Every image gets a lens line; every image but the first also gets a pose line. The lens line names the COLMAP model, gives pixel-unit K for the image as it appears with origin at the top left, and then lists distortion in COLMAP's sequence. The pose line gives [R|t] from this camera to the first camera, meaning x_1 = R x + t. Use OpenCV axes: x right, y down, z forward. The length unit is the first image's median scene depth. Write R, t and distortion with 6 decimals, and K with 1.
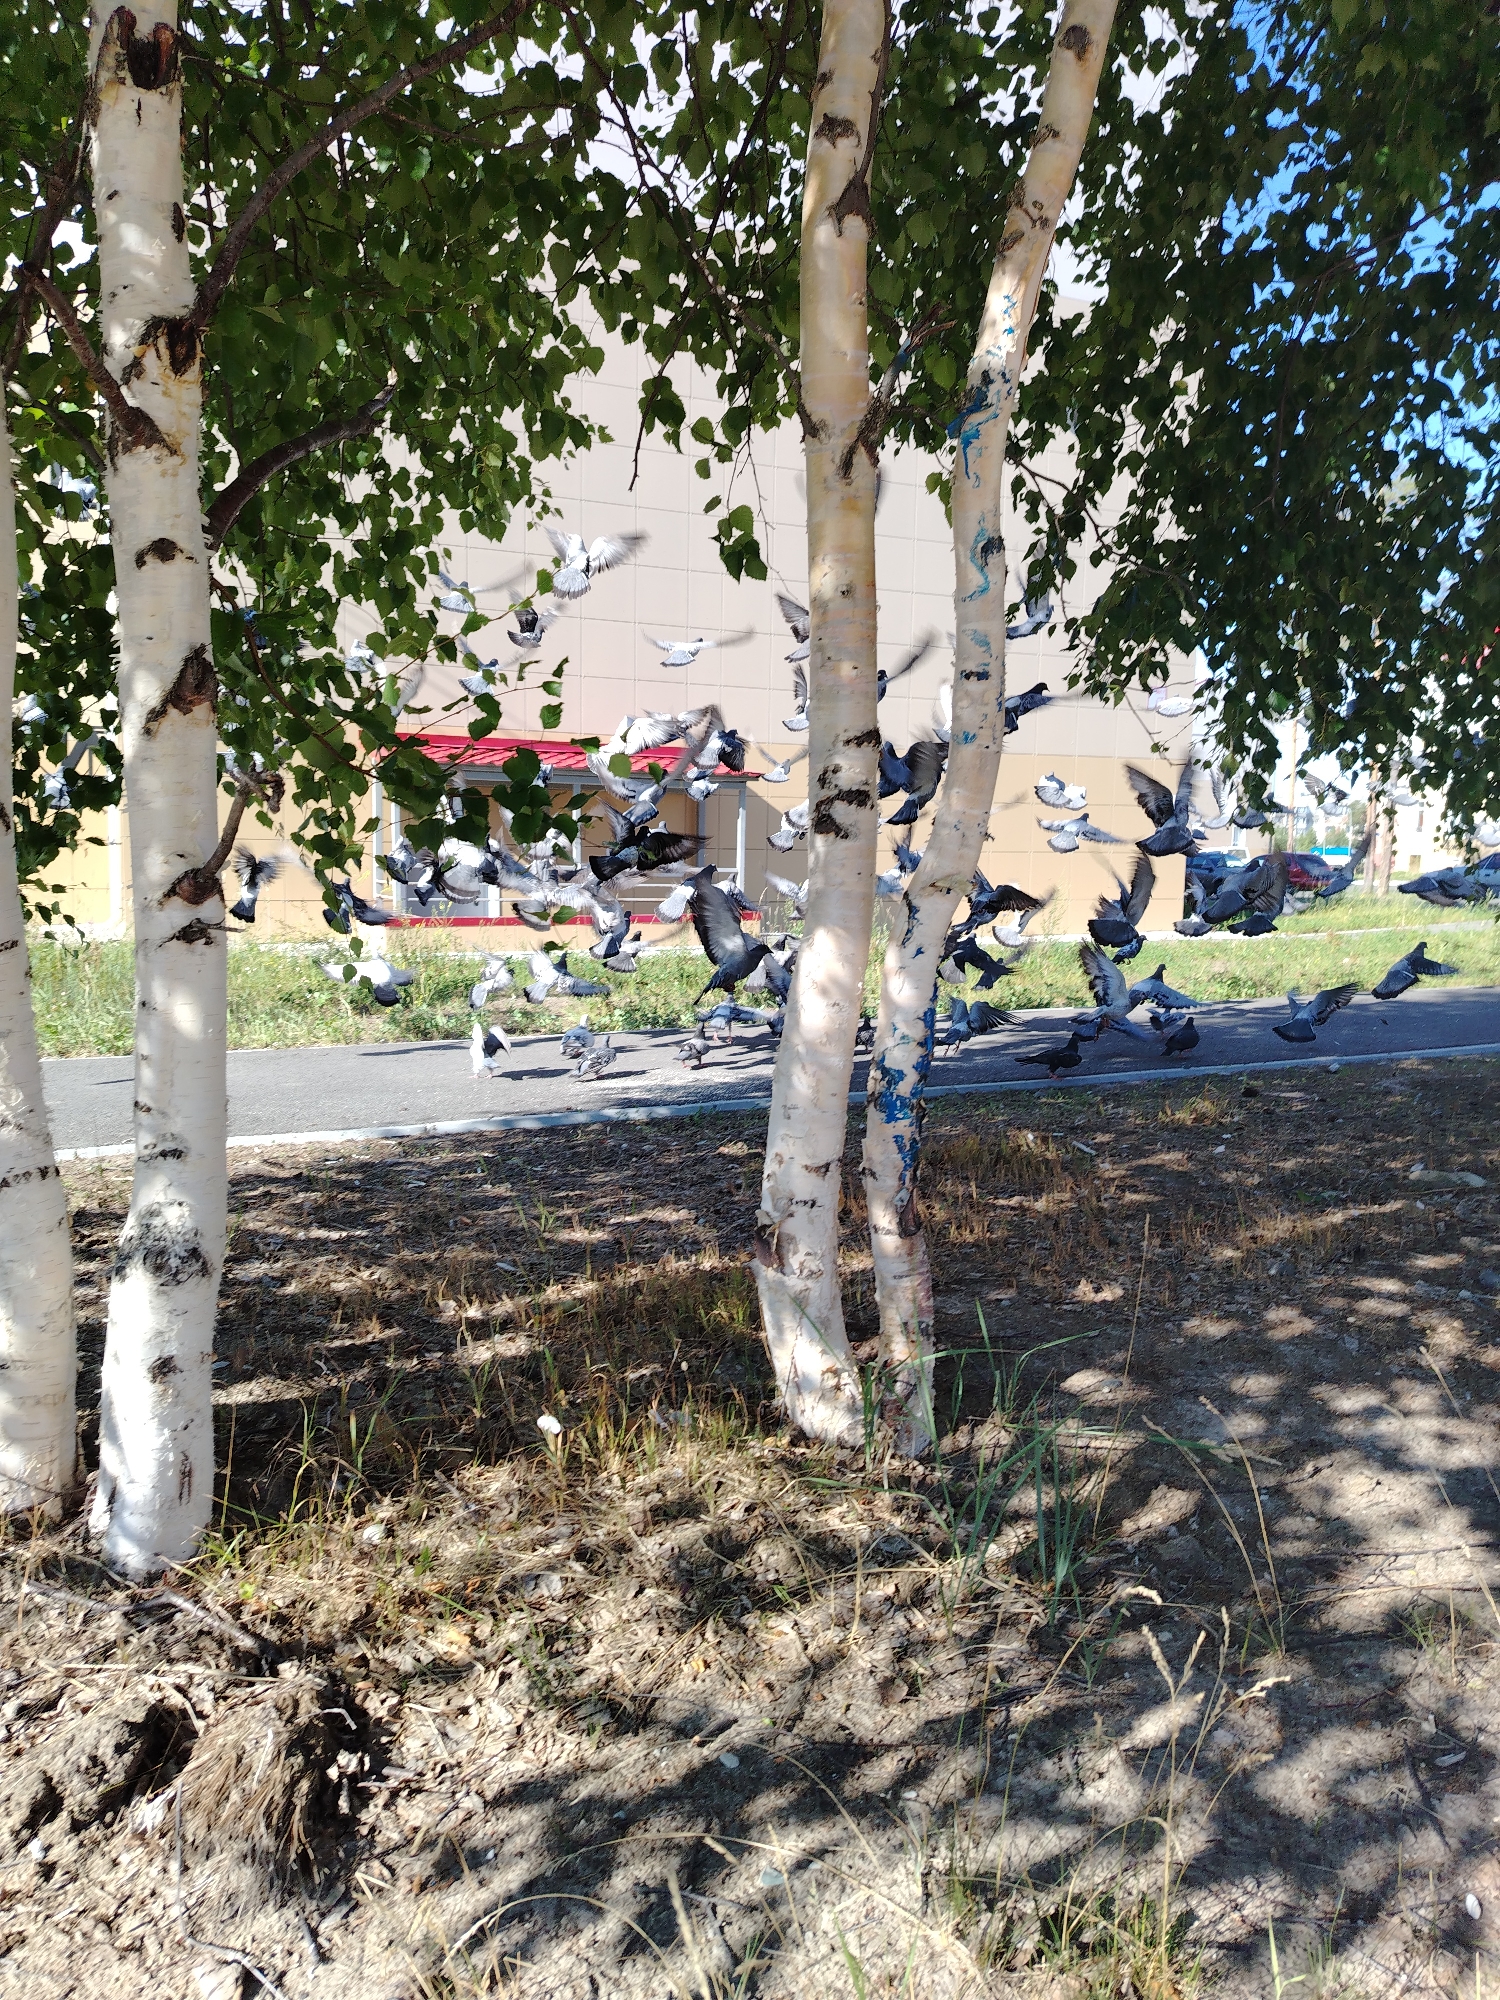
lens RADIAL K [[1272.7, 0, 751.4], [0, 1272.7, 913.5], [0, 0, 1]] dist [0.007043, -0.045314]
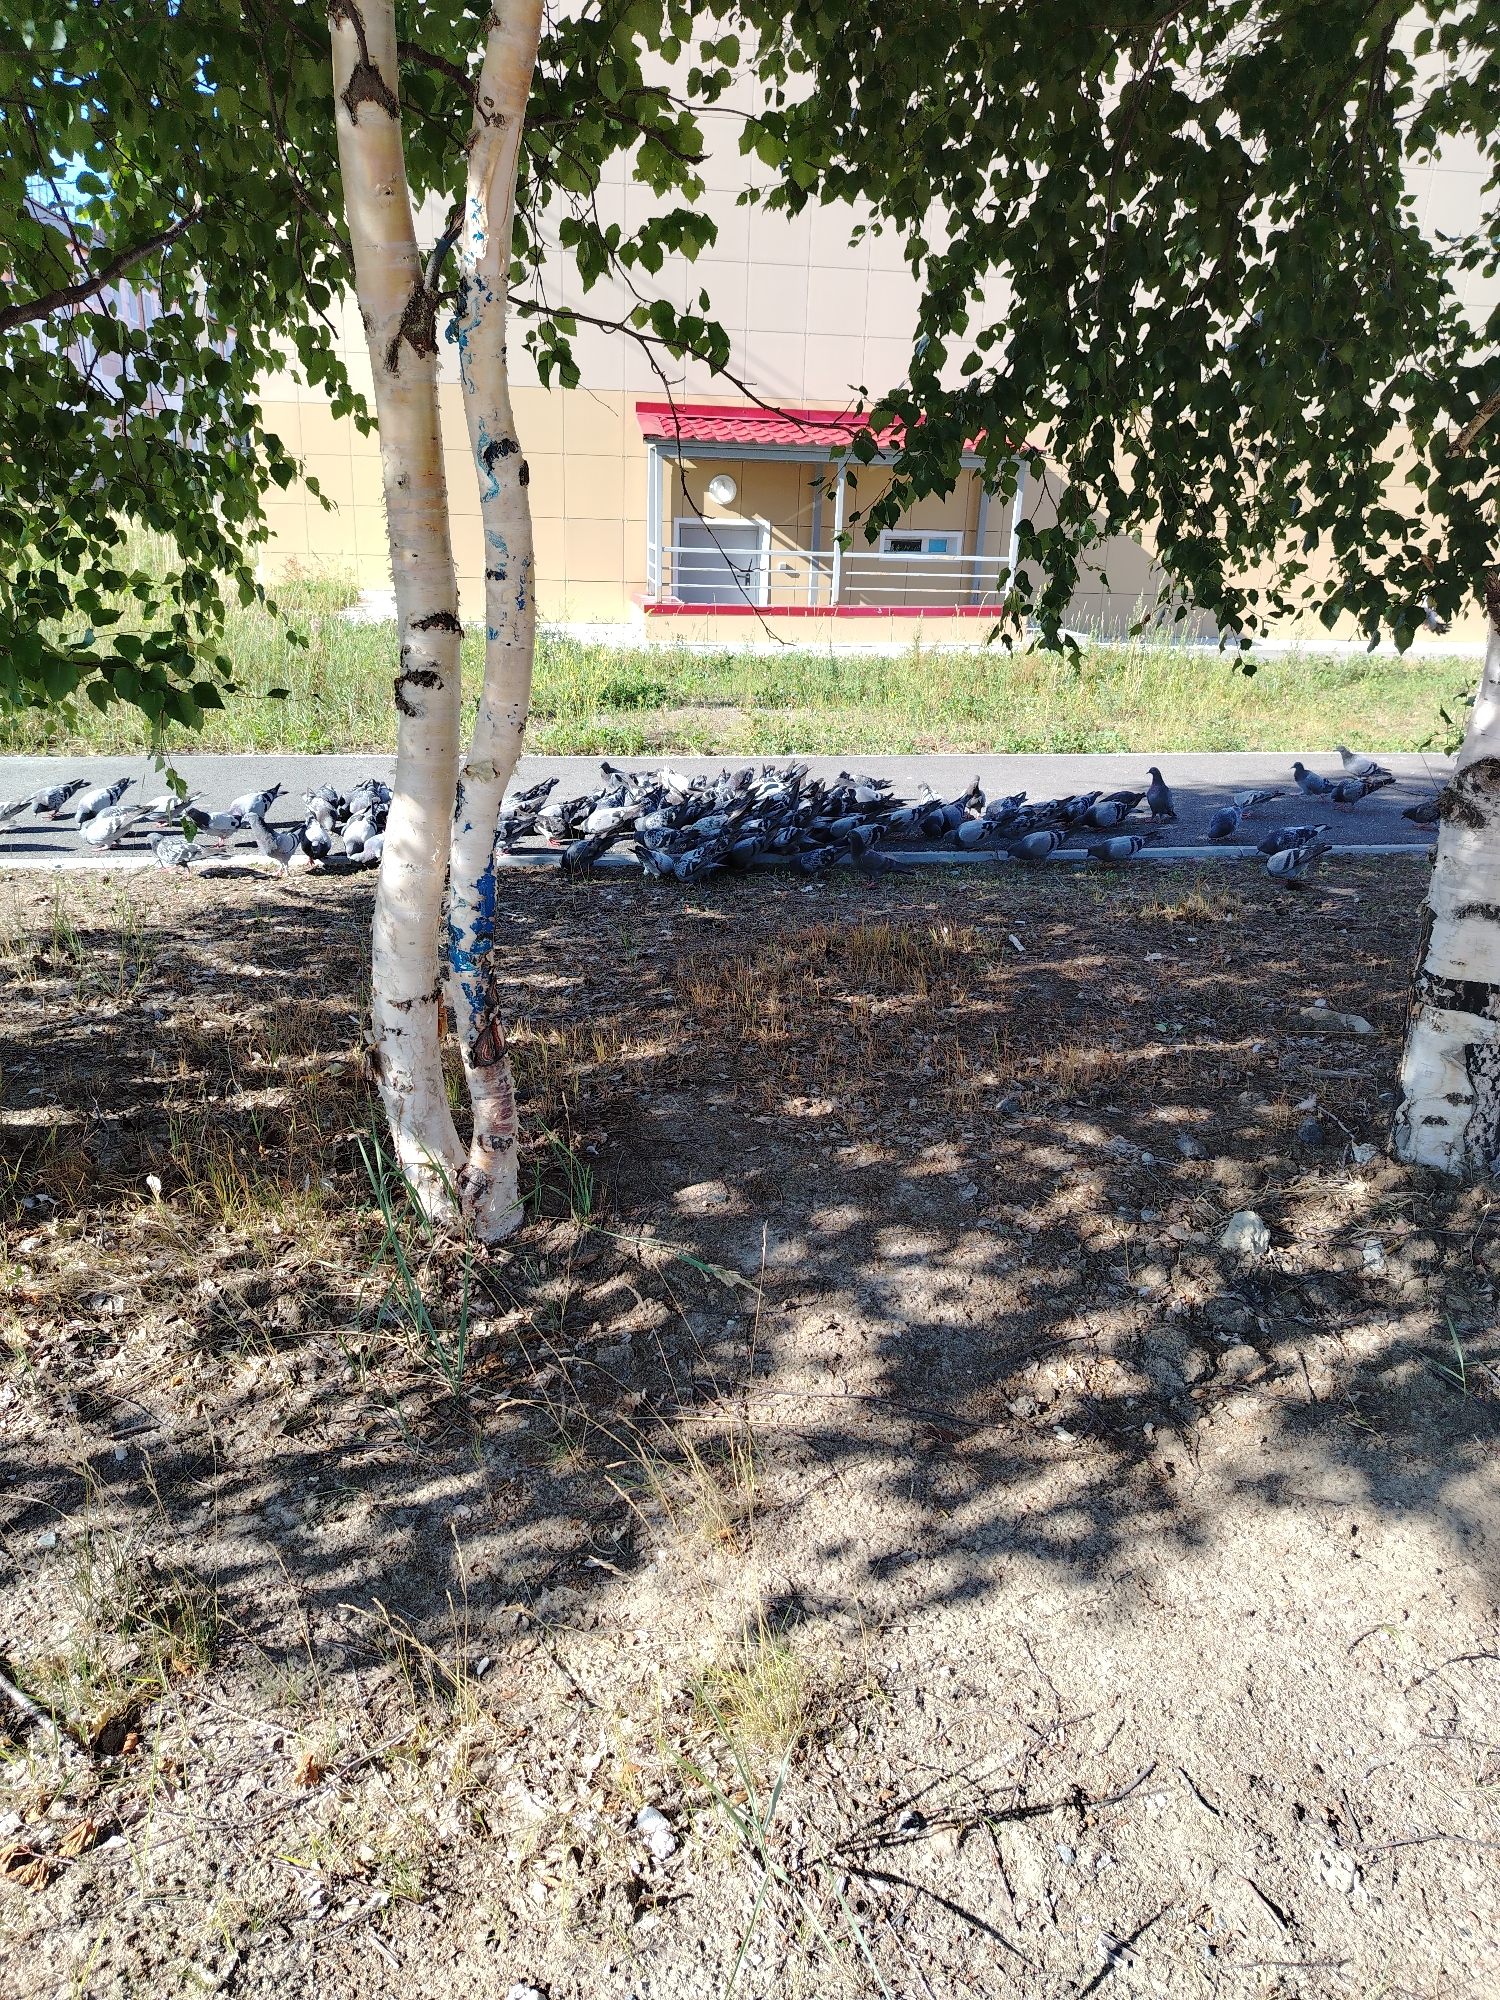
lens RADIAL K [[1272.7, 0, 751.4], [0, 1272.7, 913.5], [0, 0, 1]] dist [0.007043, -0.045314]
pose [[0.977202, 0.088600, -0.192940, 0.585036], [-0.041159, 0.970579, 0.237239, -0.168998], [0.208283, -0.223889, 0.952099, -0.018617]]
